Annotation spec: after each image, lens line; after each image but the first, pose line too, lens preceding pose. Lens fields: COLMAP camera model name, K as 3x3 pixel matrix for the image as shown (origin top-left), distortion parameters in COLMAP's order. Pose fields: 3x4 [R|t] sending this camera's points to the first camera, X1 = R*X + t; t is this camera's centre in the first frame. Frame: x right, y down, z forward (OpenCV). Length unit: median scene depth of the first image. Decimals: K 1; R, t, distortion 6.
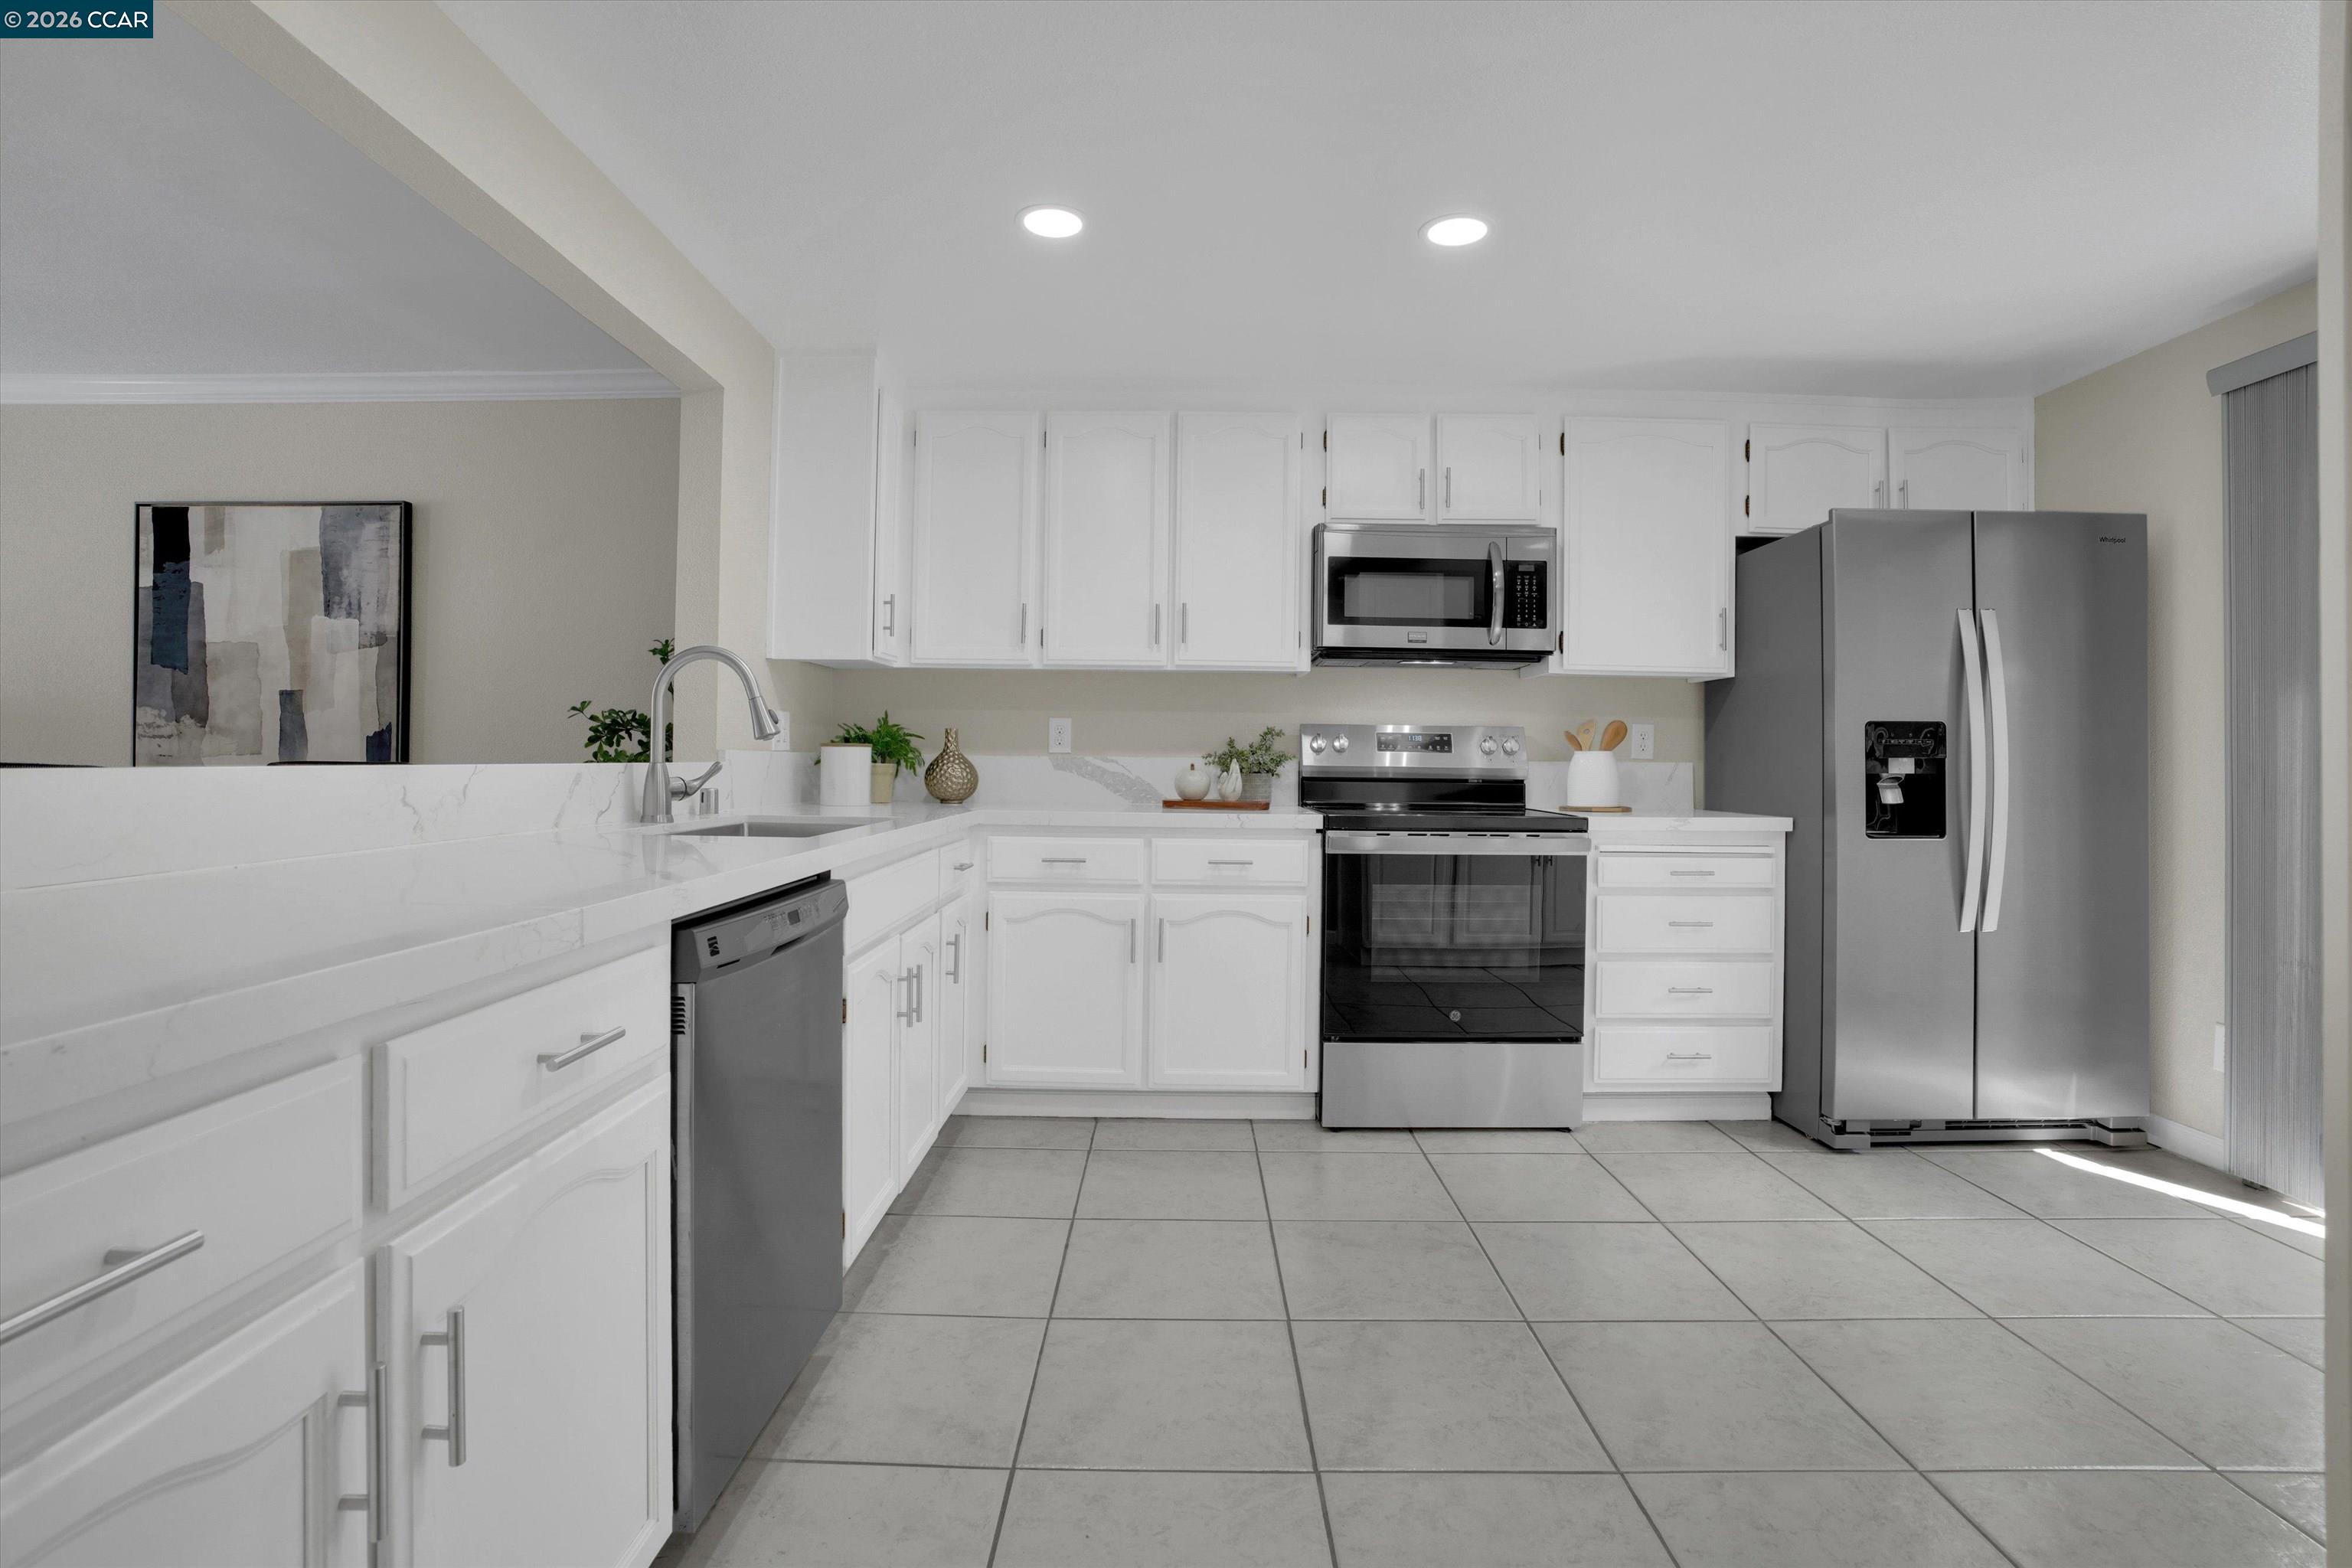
lens RADIAL K [[1098.1, 0, 1188.0], [0, 1098.1, 749.0], [0, 0, 1]] dist [-0.065938, 0.022108]
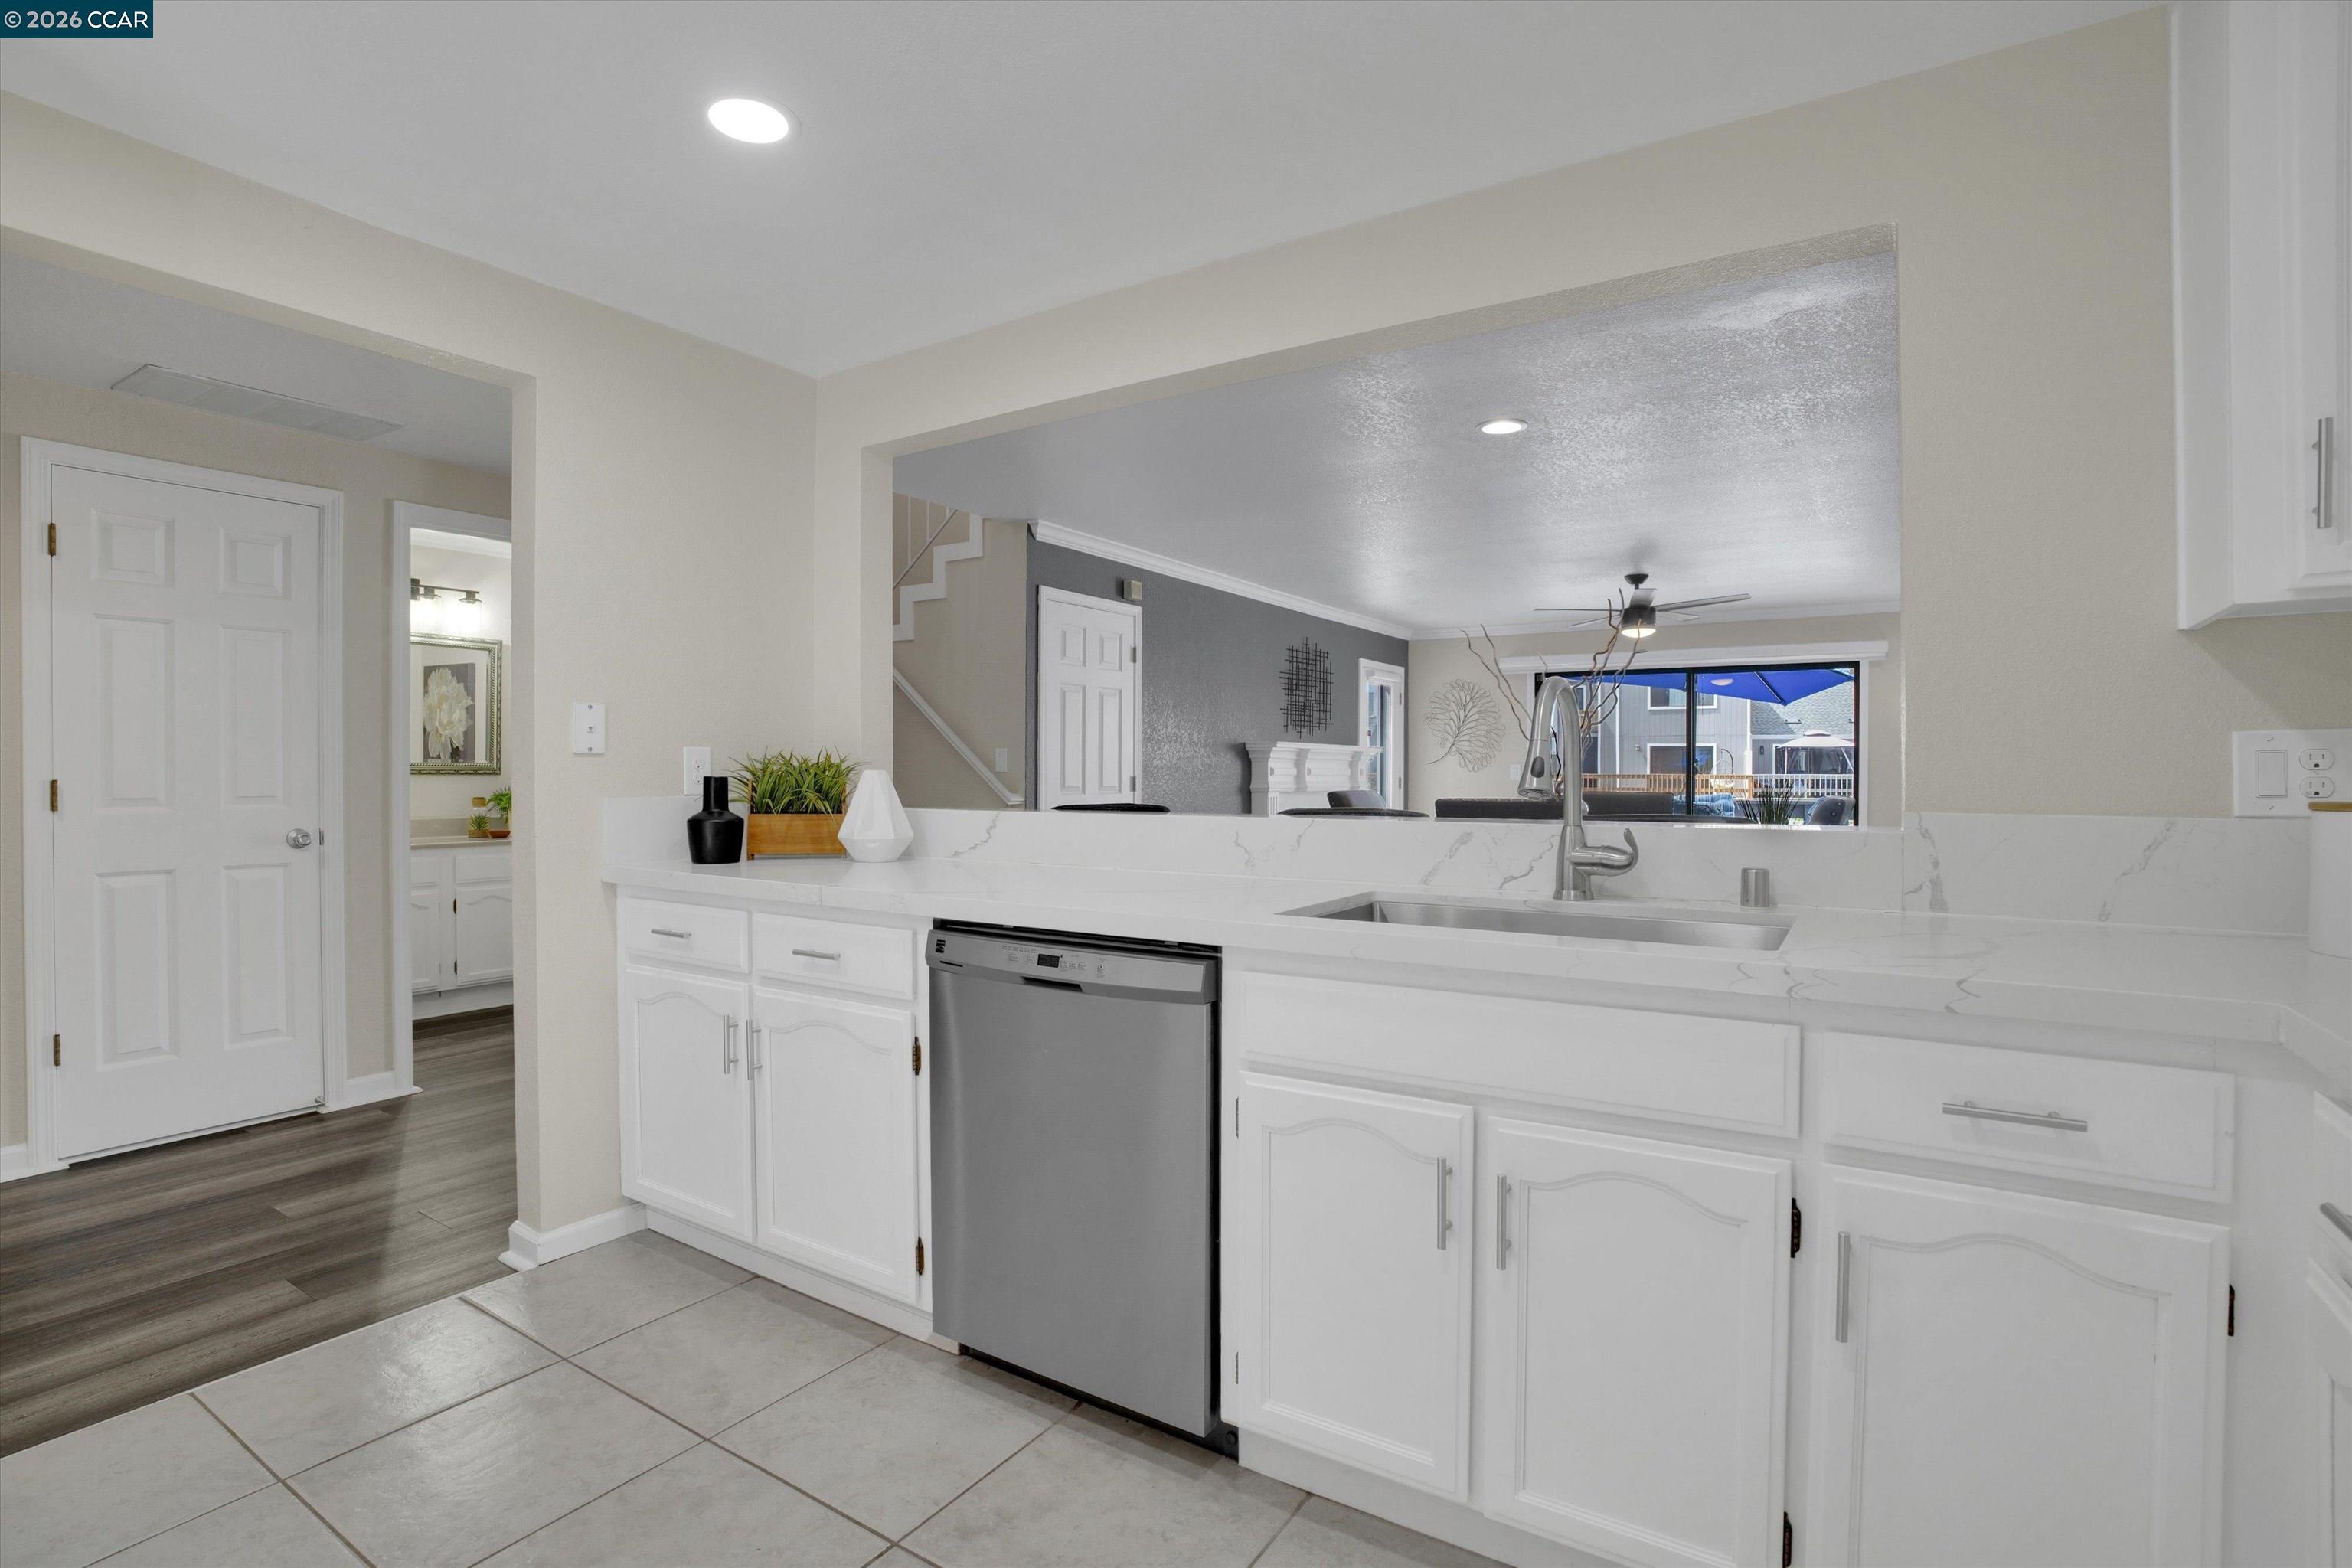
lens RADIAL K [[1098.1, 0, 1175.3], [0, 1098.1, 793.0], [0, 0, 1]] dist [-0.065938, 0.022108]
pose [[-0.532592, 0.004269, -0.846361, 0.226090], [0.000498, 0.999989, 0.004731, -0.009456], [0.846372, 0.002098, -0.532588, 0.718740]]
